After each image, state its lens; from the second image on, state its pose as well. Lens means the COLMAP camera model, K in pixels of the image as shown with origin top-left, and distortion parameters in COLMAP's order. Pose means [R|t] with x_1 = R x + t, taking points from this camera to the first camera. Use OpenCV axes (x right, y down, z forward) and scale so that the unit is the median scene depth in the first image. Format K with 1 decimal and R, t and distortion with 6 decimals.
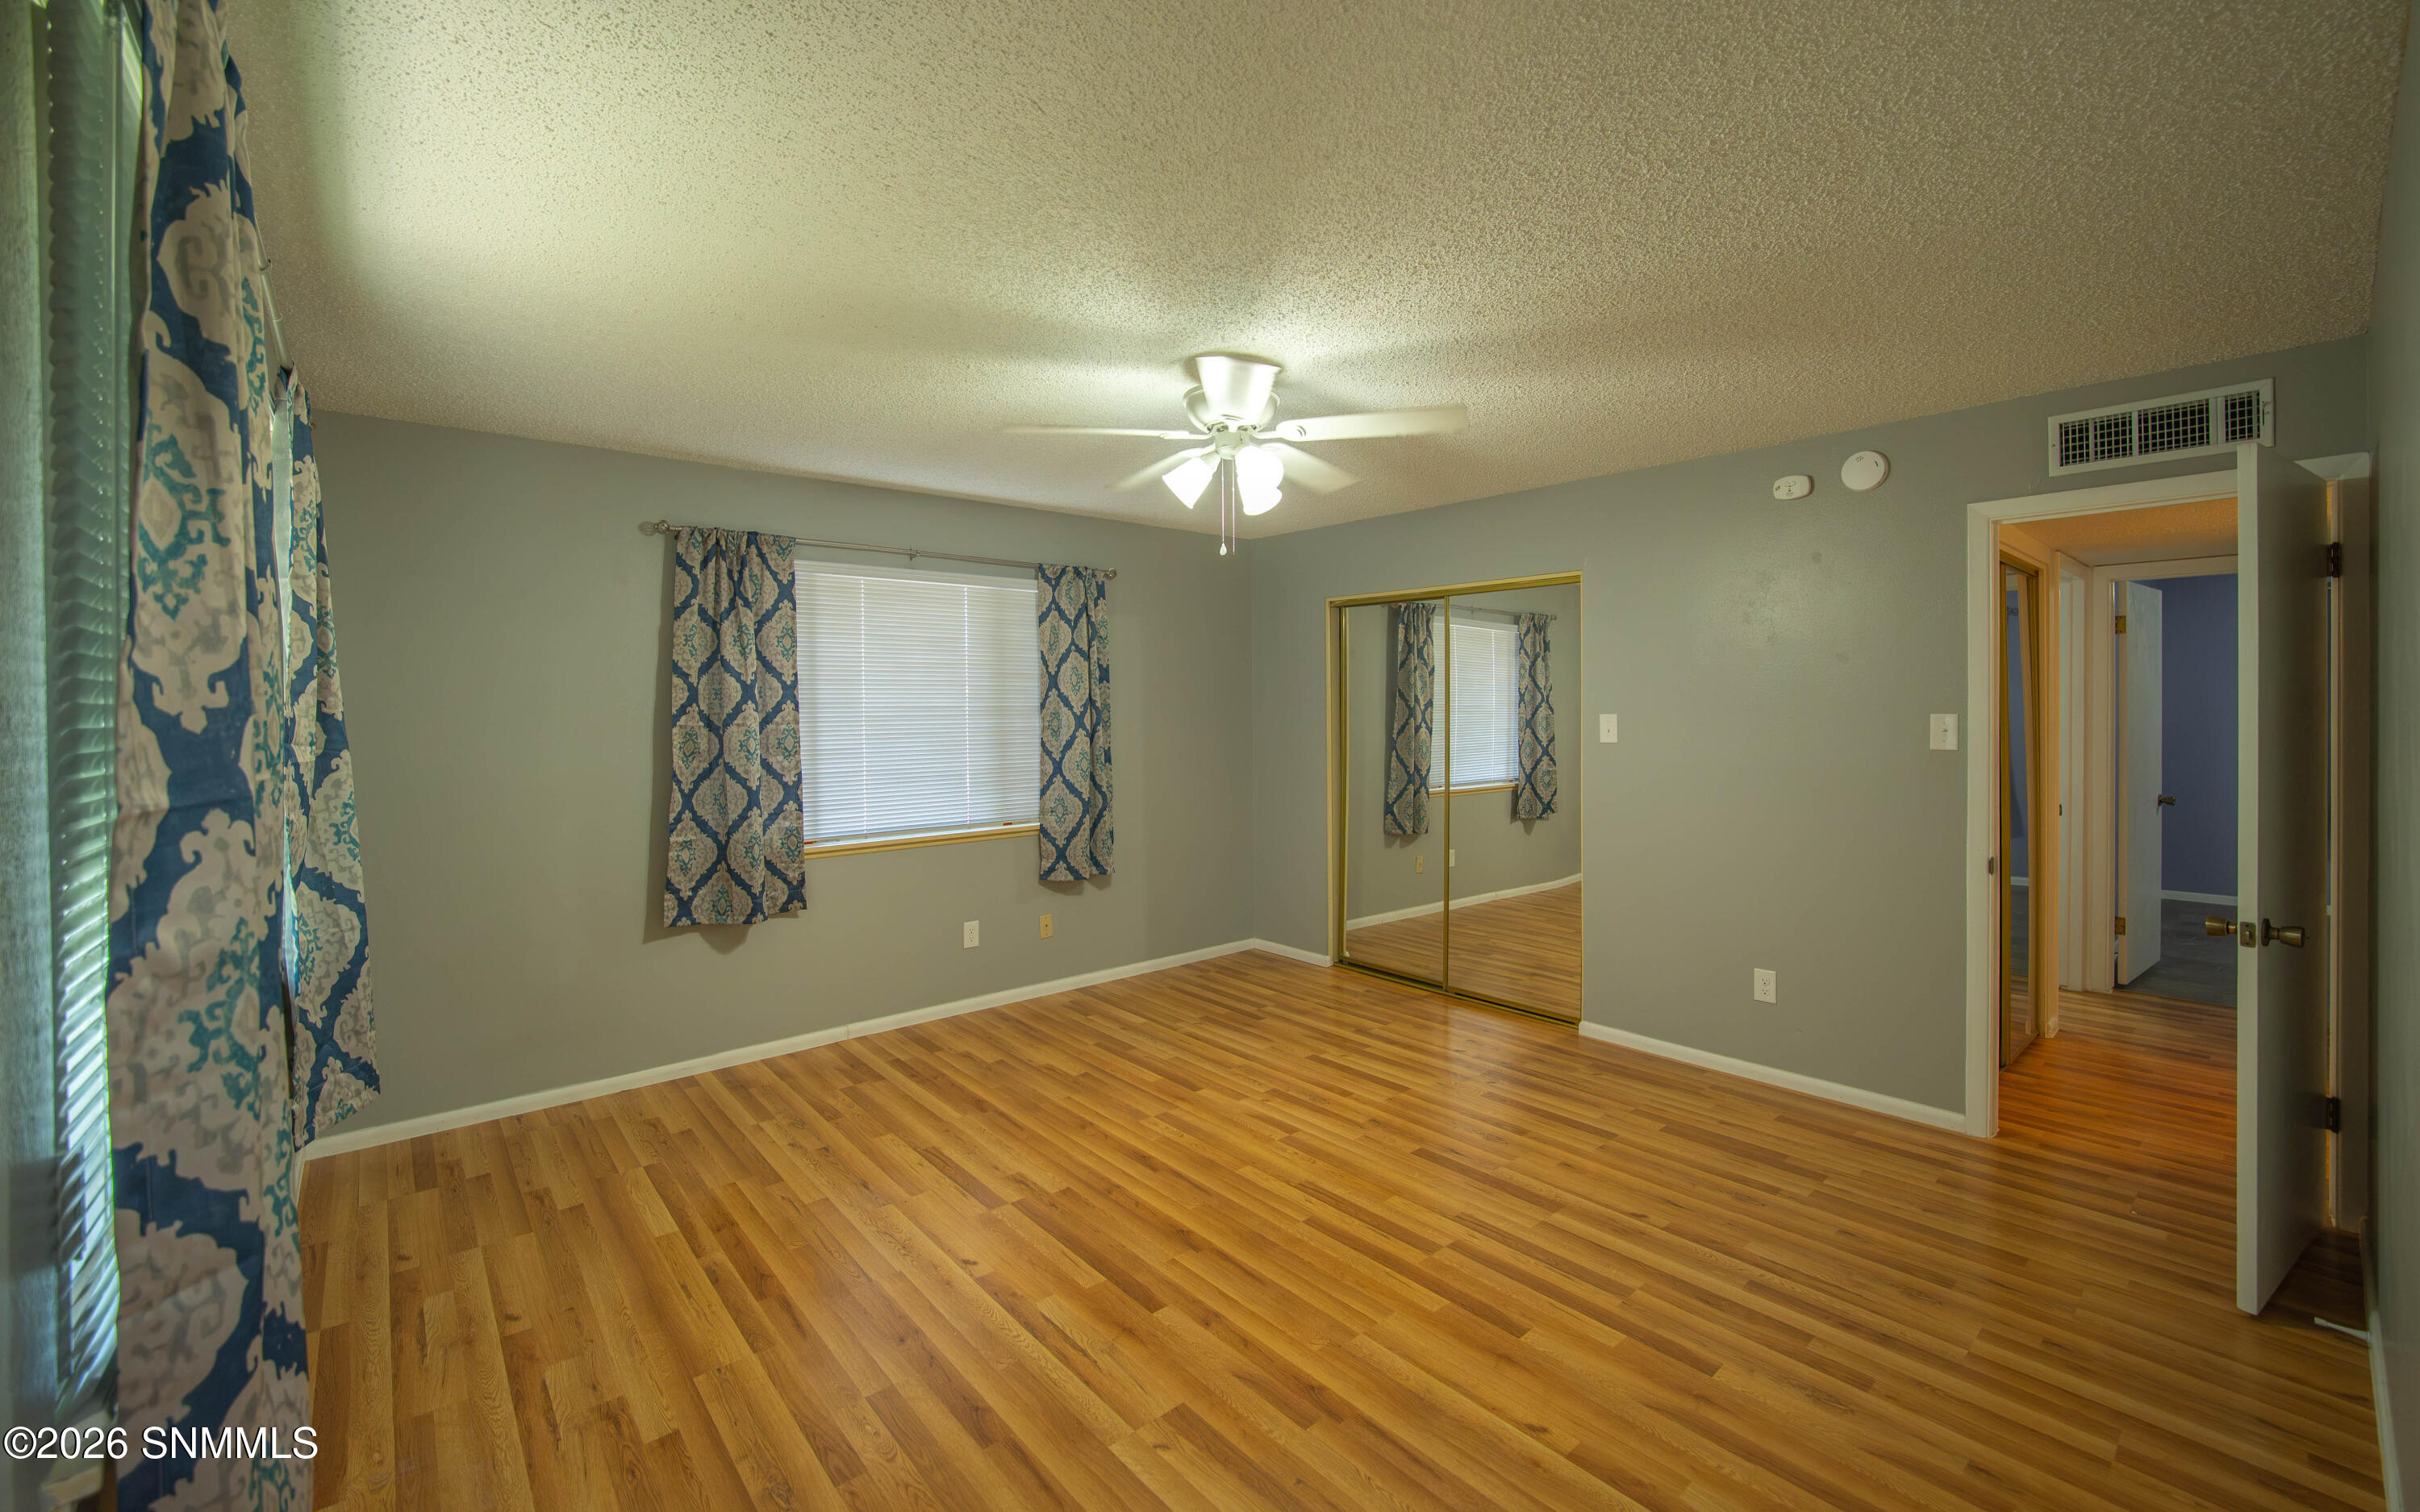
lens RADIAL K [[971.0, 0, 1205.0], [0, 971.0, 704.3], [0, 0, 1]] dist [-0.036734, -0.000002]
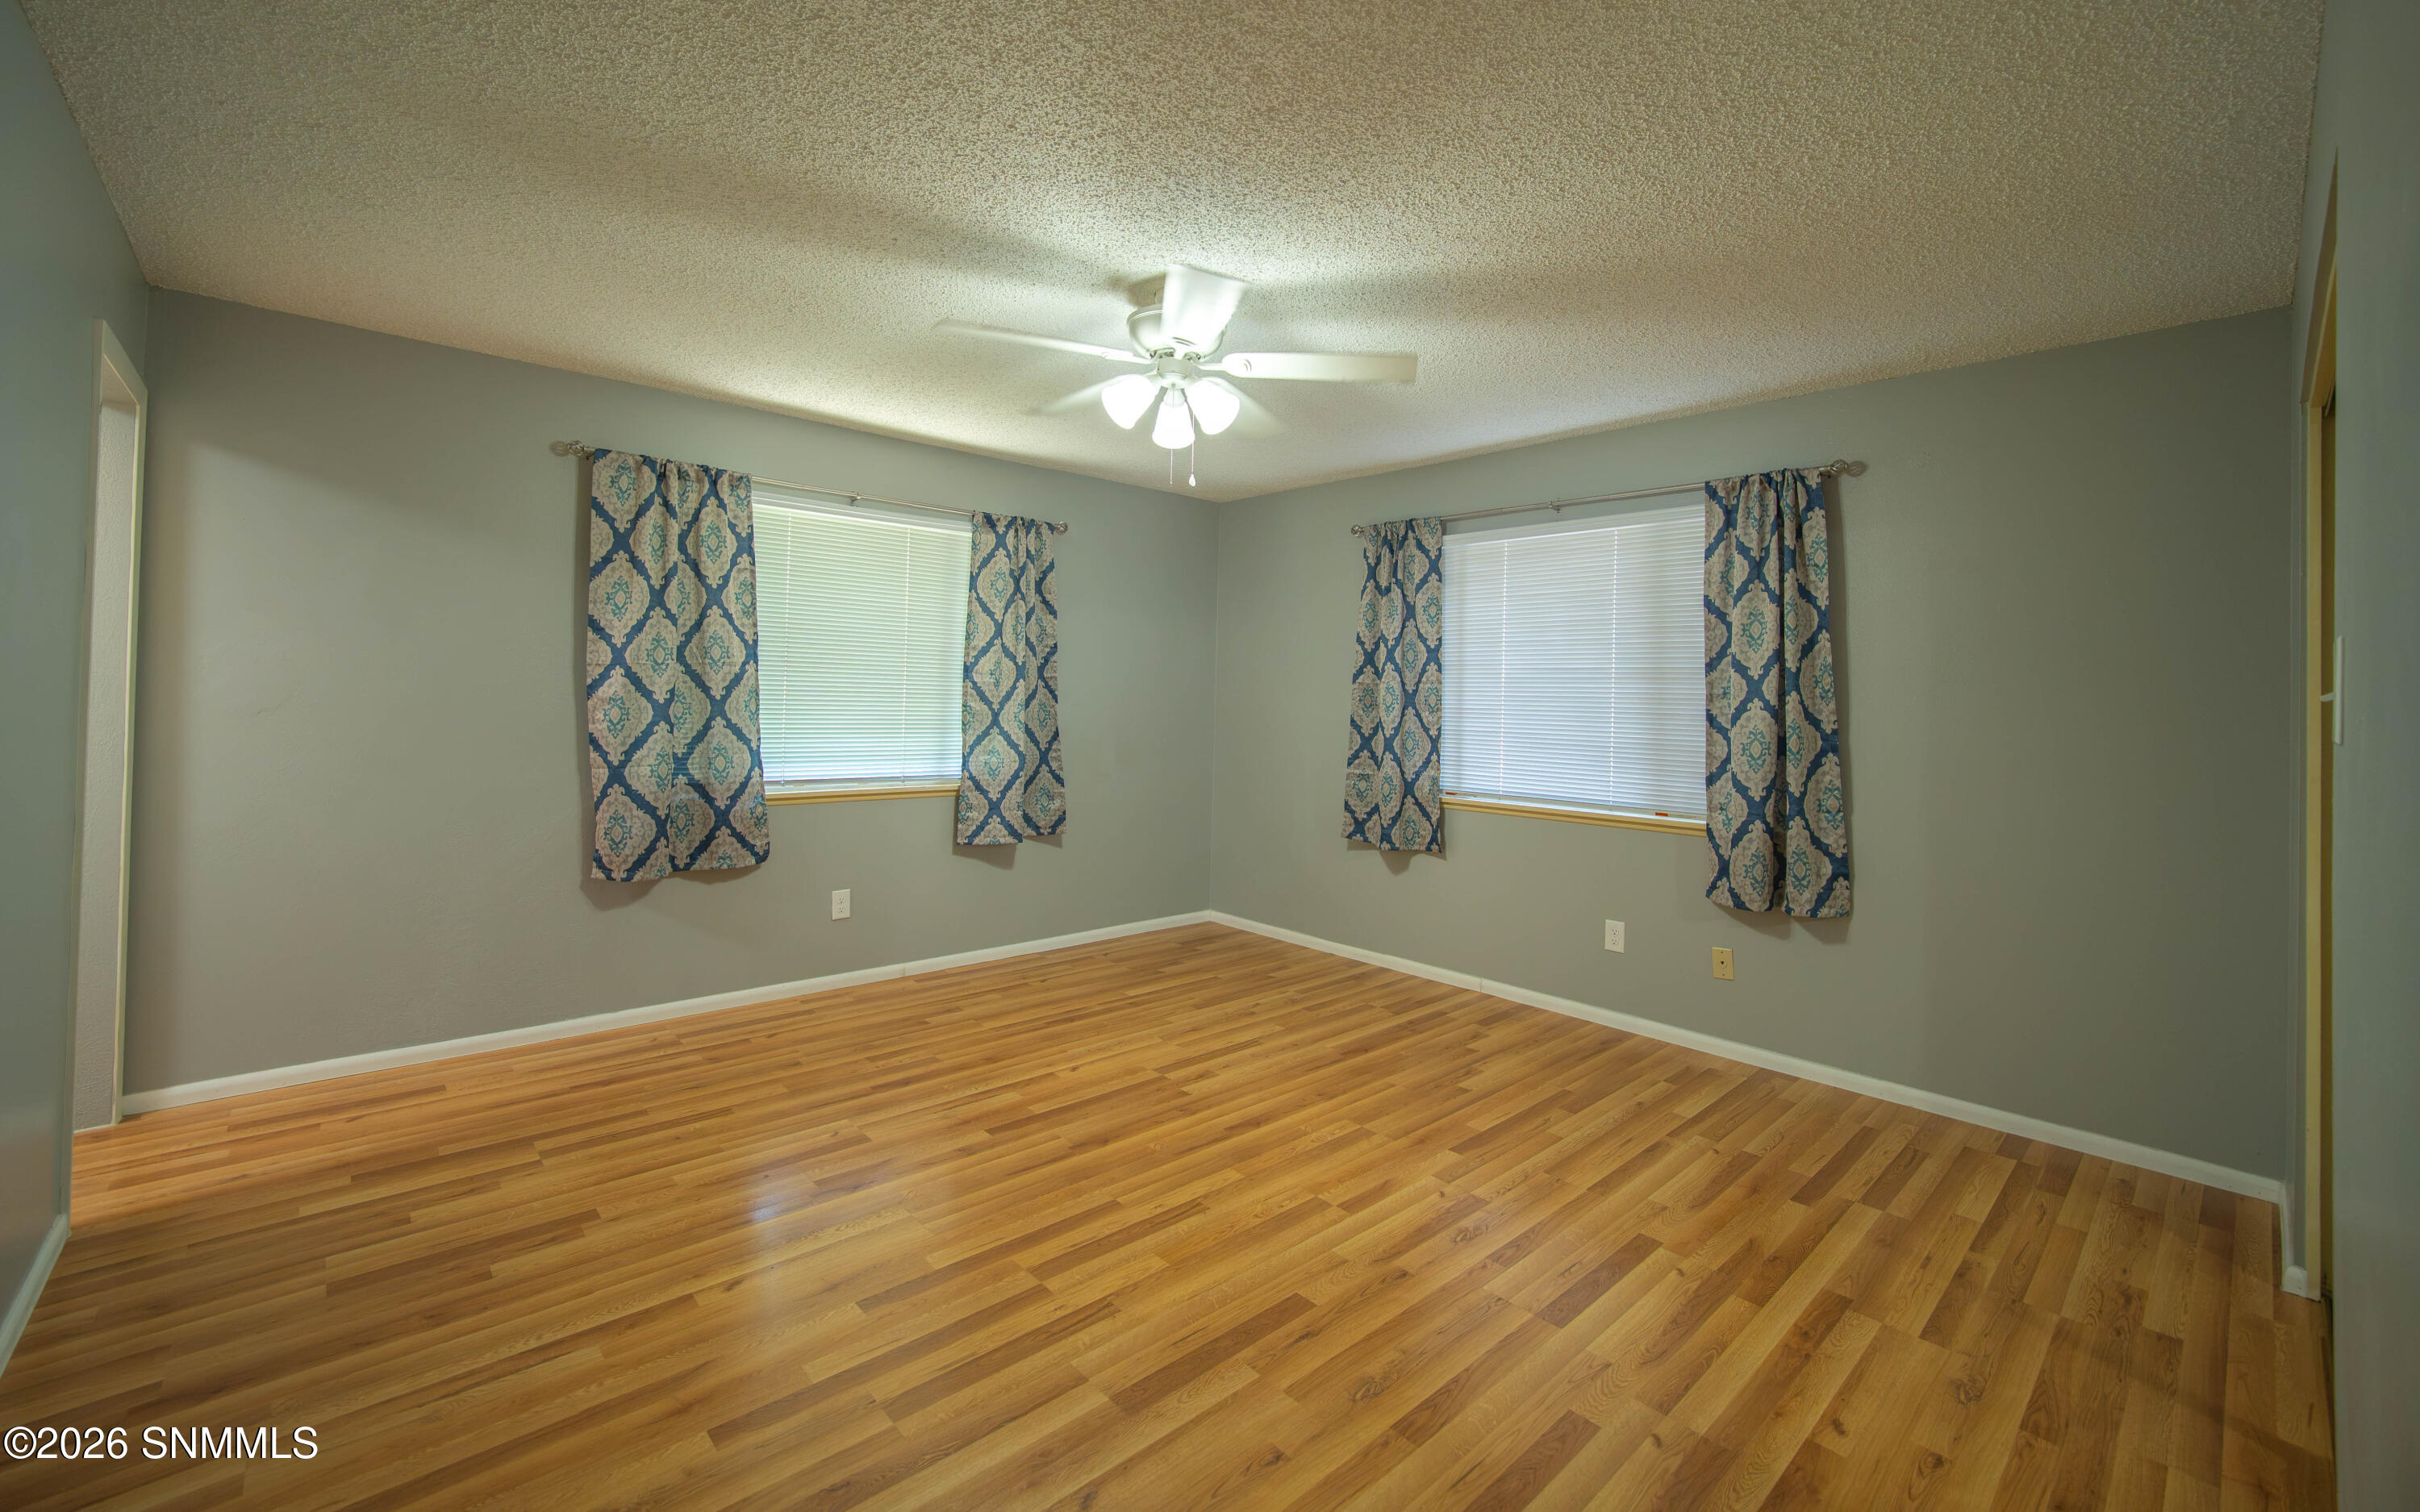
lens RADIAL K [[982.1, 0, 1206.2], [0, 982.1, 676.1], [0, 0, 1]] dist [-0.029037, 0.000040]
pose [[0.031767, -0.010180, -0.999443, 0.759394], [-0.018585, 0.999769, -0.010774, 0.031504], [0.999323, 0.018917, 0.031570, 0.761546]]
